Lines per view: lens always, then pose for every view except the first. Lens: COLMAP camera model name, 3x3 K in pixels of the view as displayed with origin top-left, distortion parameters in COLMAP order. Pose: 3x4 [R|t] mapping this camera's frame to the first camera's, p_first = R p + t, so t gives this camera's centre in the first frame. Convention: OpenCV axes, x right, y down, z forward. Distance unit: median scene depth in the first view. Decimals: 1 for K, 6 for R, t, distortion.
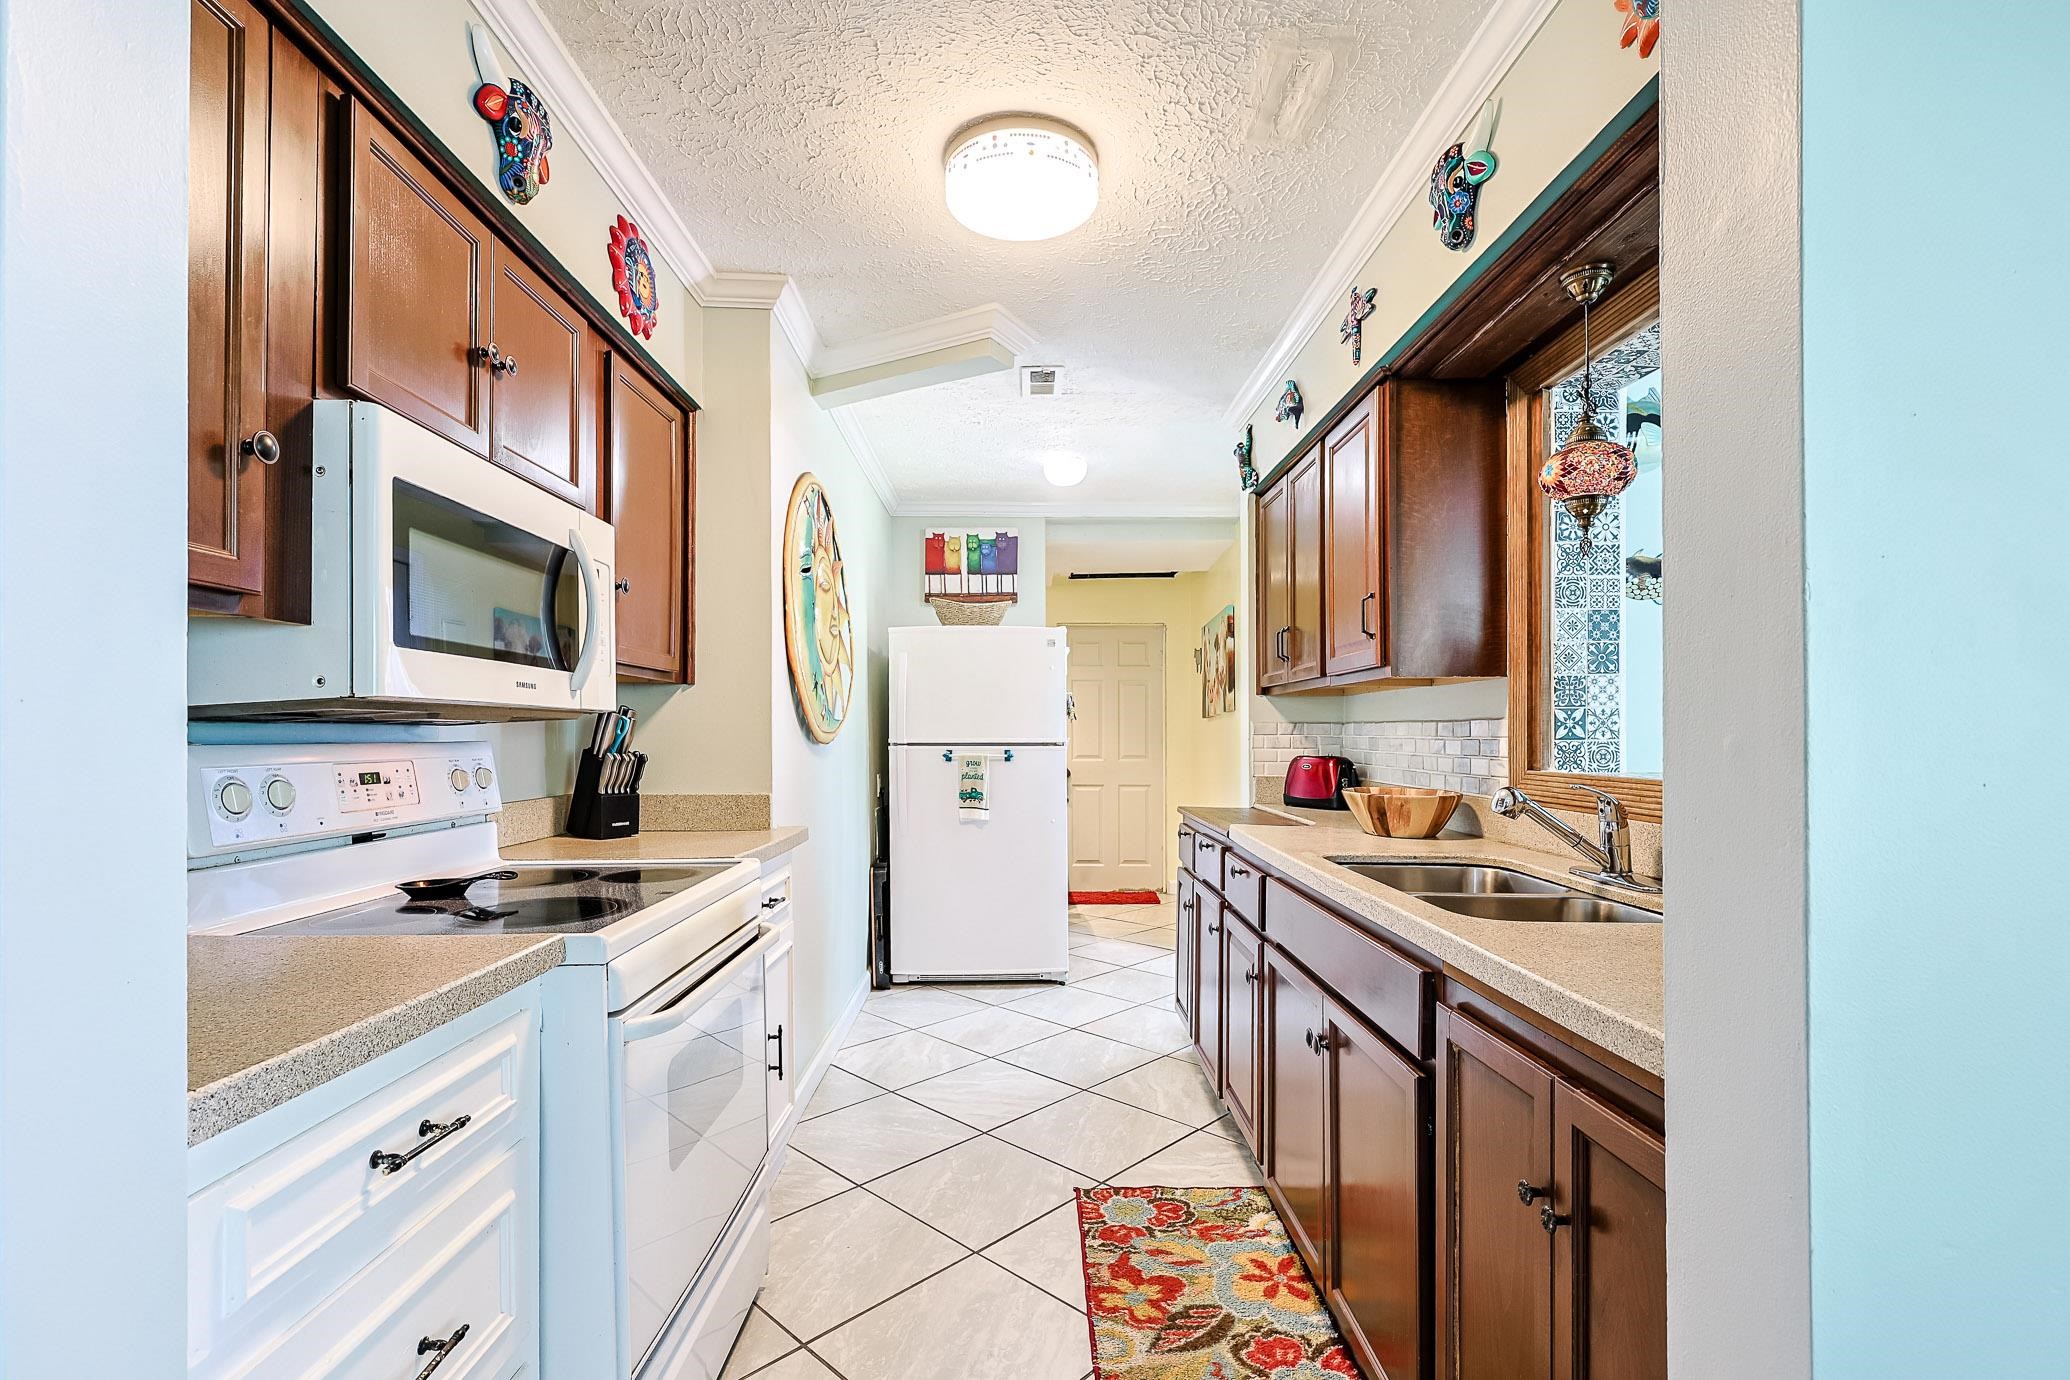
lens RADIAL K [[896.0, 0, 1041.3], [0, 896.0, 723.5], [0, 0, 1]] dist [-0.001765, 0.000438]
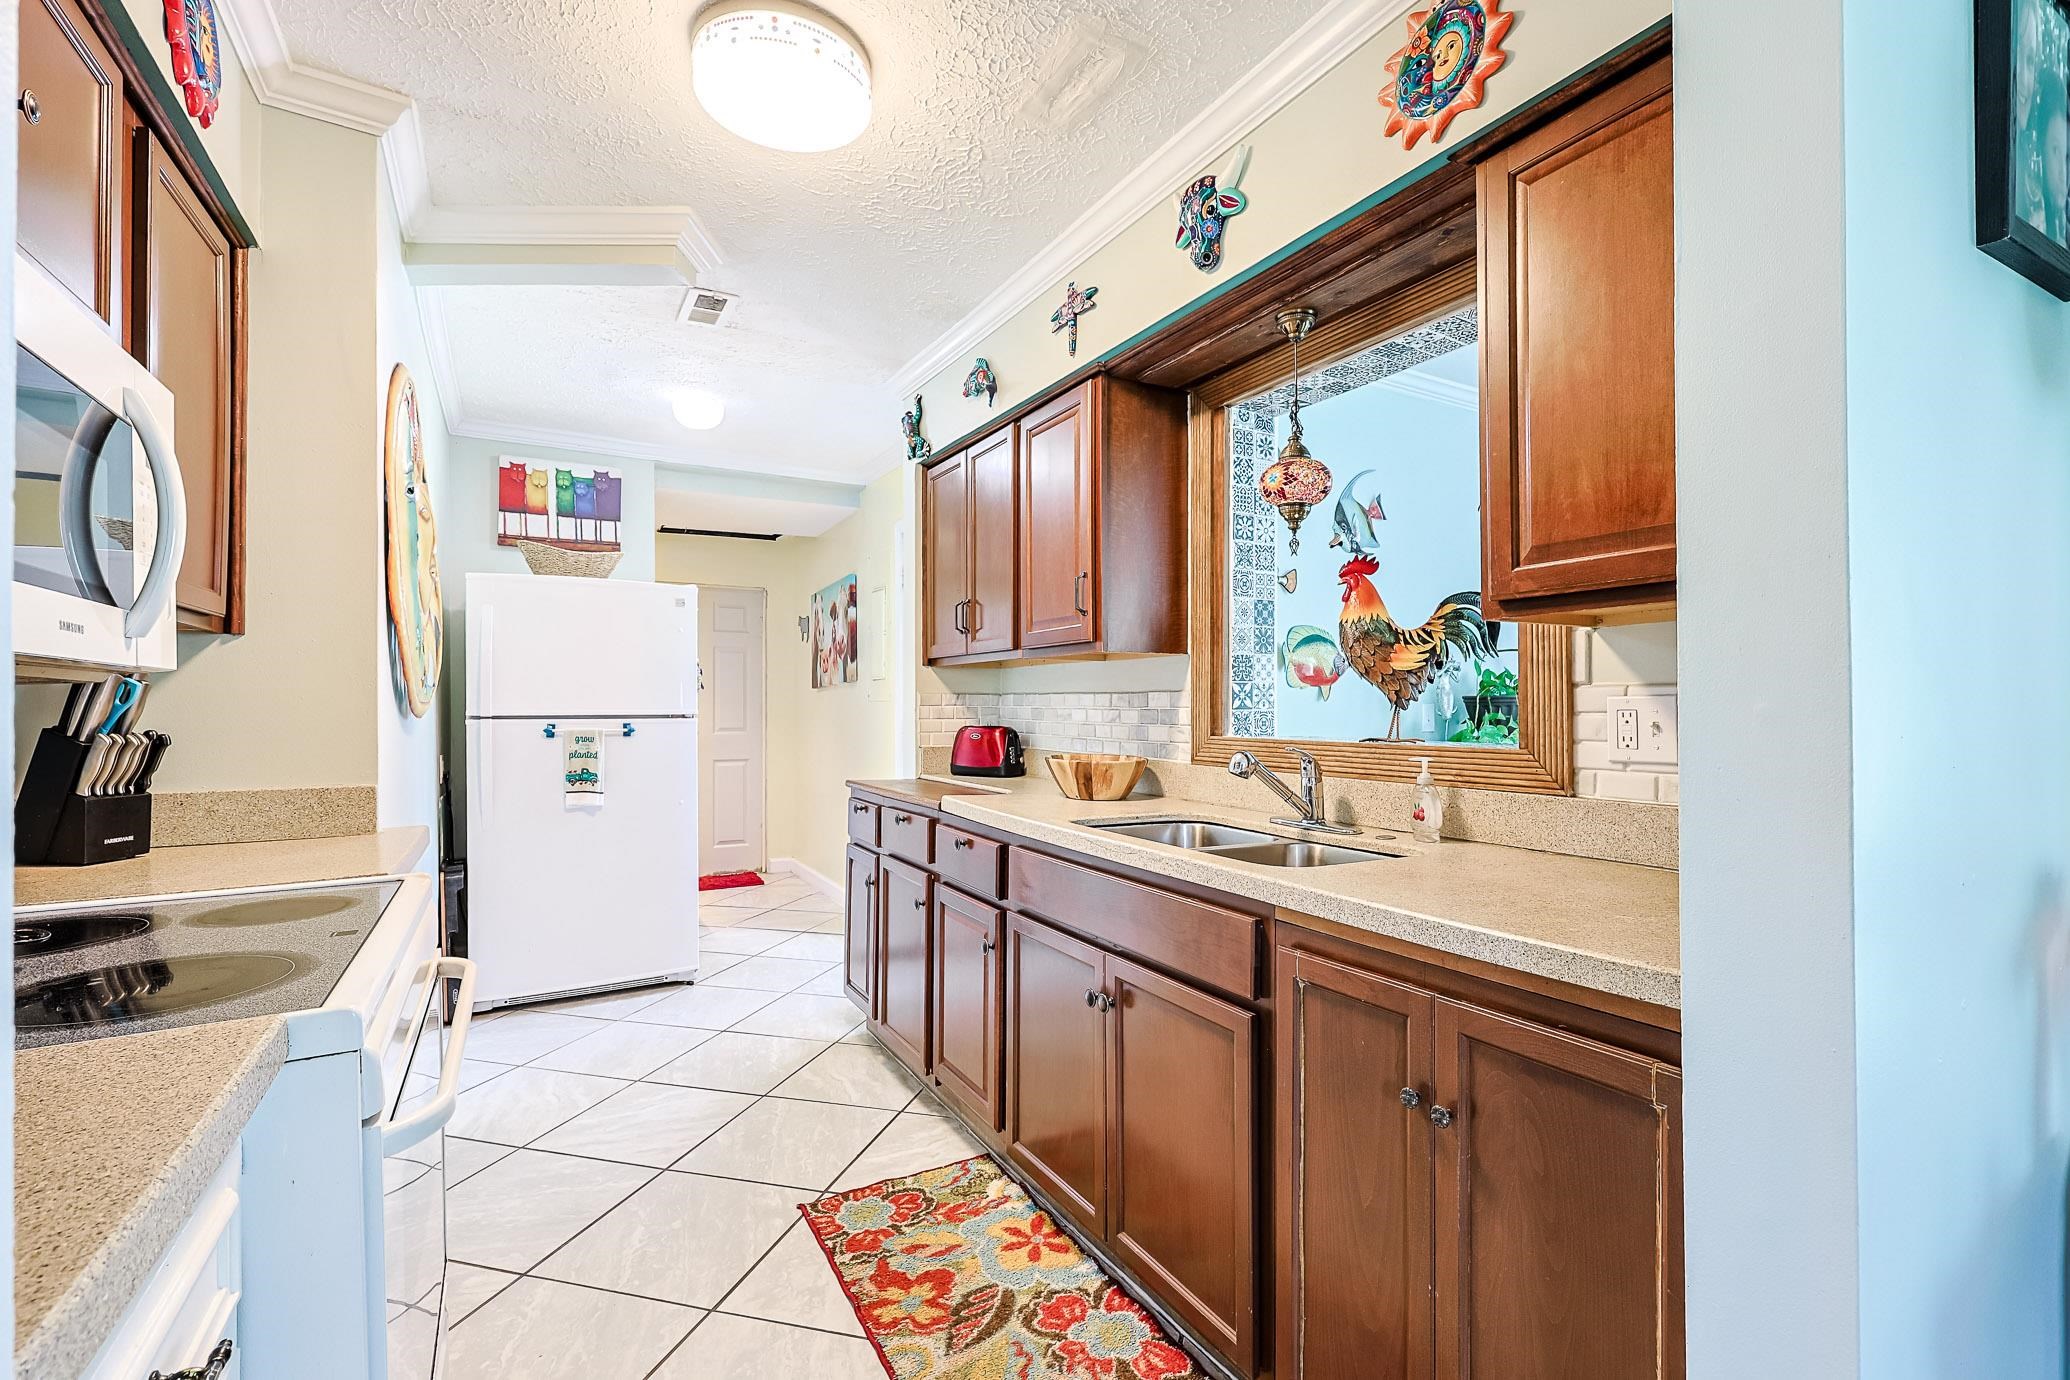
lens RADIAL K [[896.0, 0, 1033.3], [0, 896.0, 694.1], [0, 0, 1]] dist [-0.001765, 0.000438]
pose [[0.879386, 0.005158, 0.476082, -0.193858], [-0.004884, 0.999986, -0.001813, 0.001688], [-0.476085, -0.000731, 0.879399, 0.092253]]
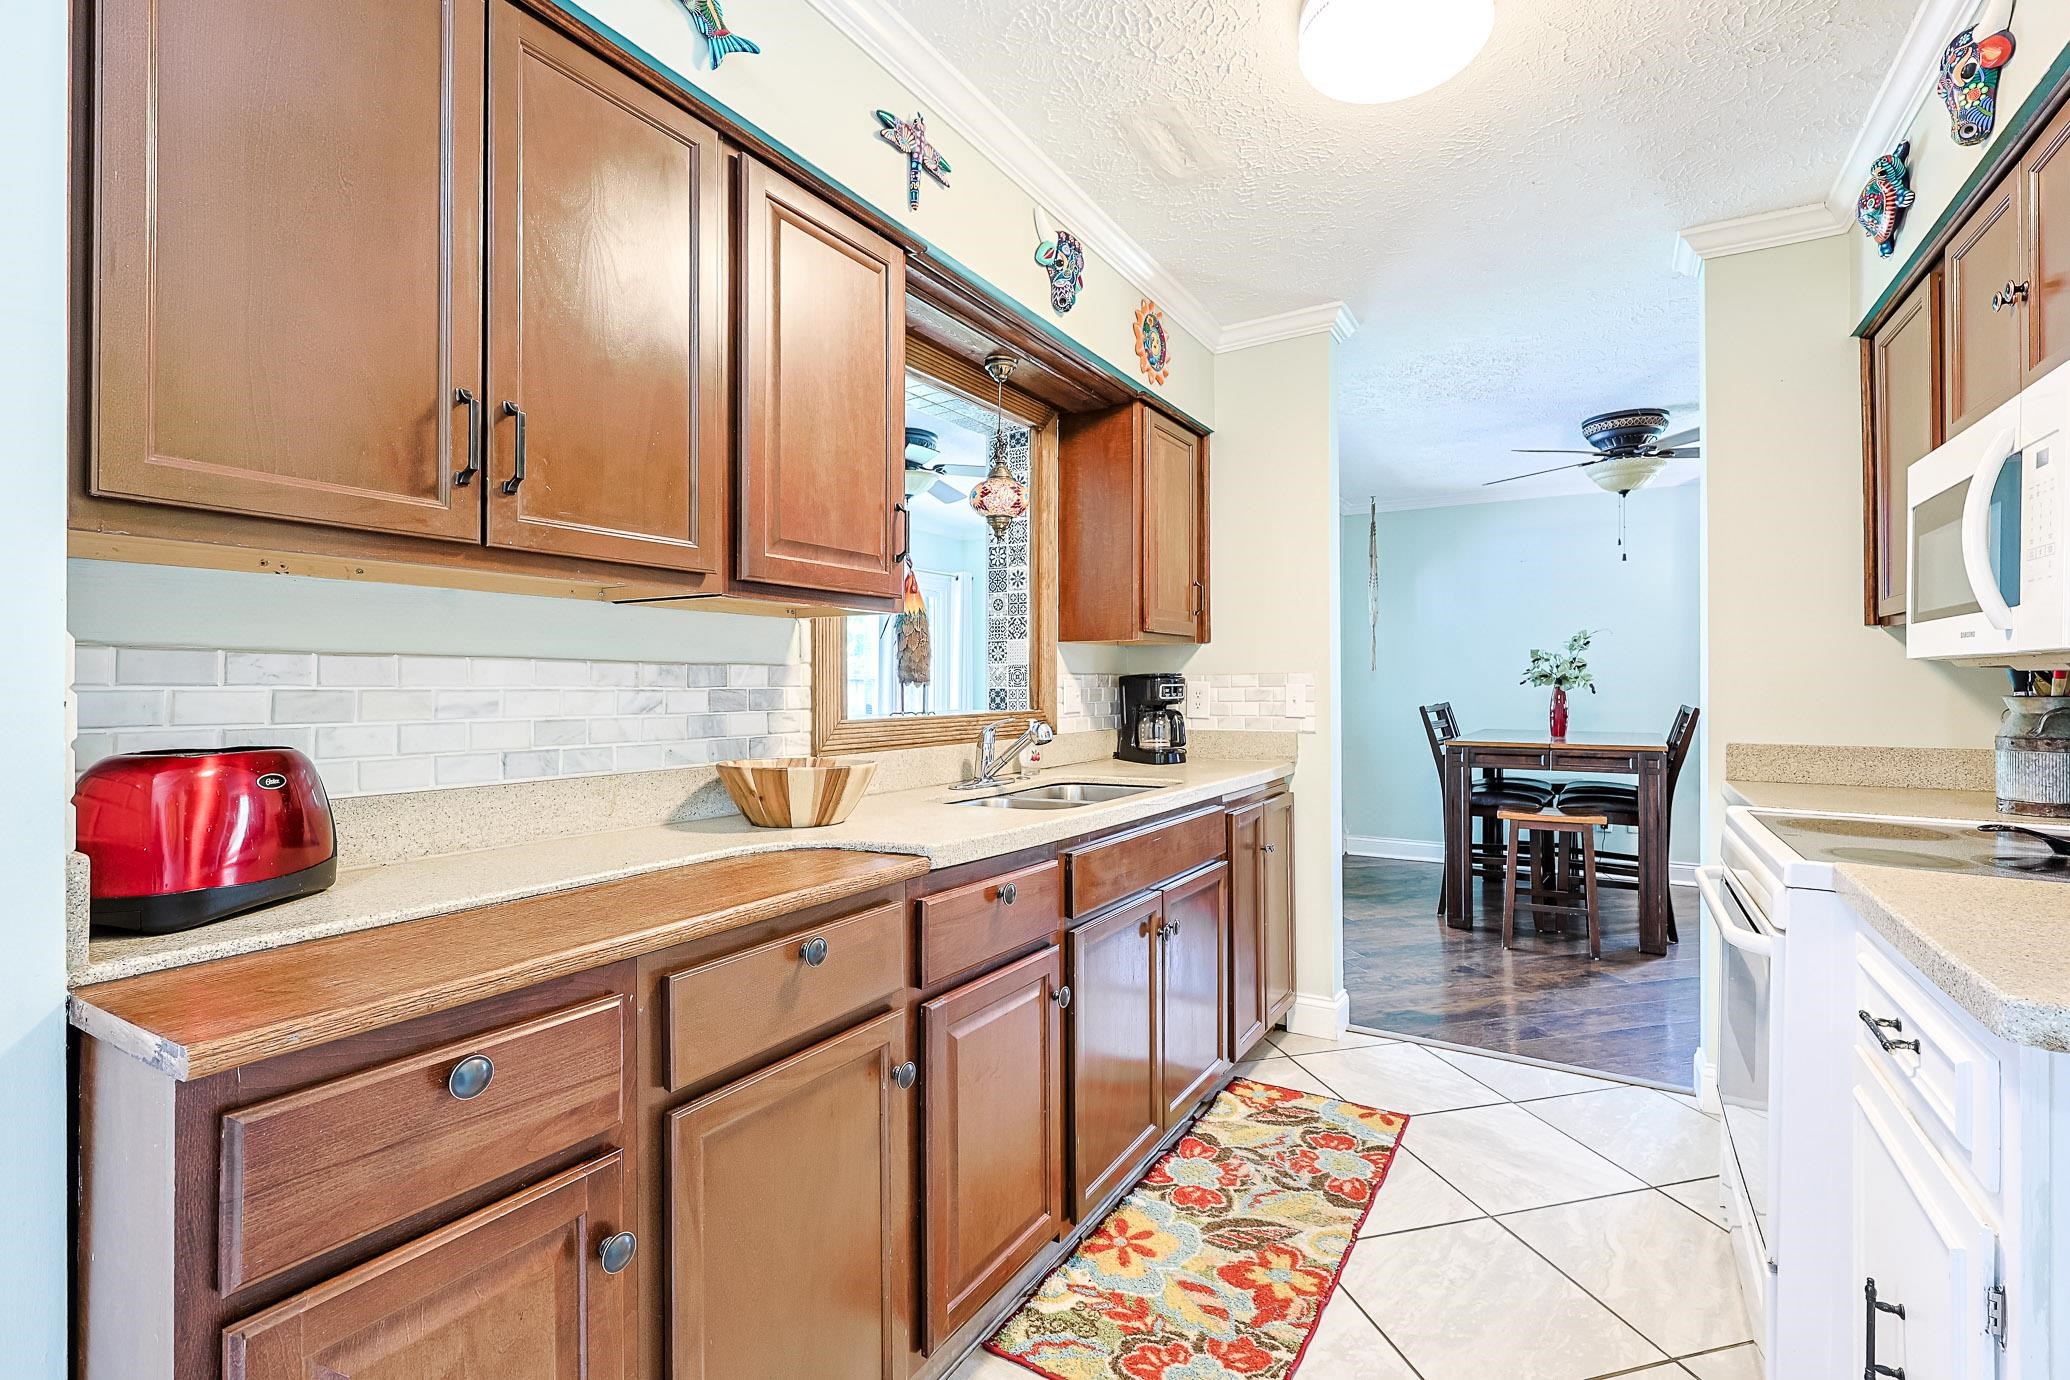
lens RADIAL K [[896.0, 0, 1065.5], [0, 896.0, 671.3], [0, 0, 1]] dist [-0.001765, 0.000438]
pose [[-0.849102, 0.006382, 0.528190, -0.173504], [-0.006687, 0.999717, -0.022829, 0.018634], [-0.528186, -0.022916, -0.848819, 1.614205]]
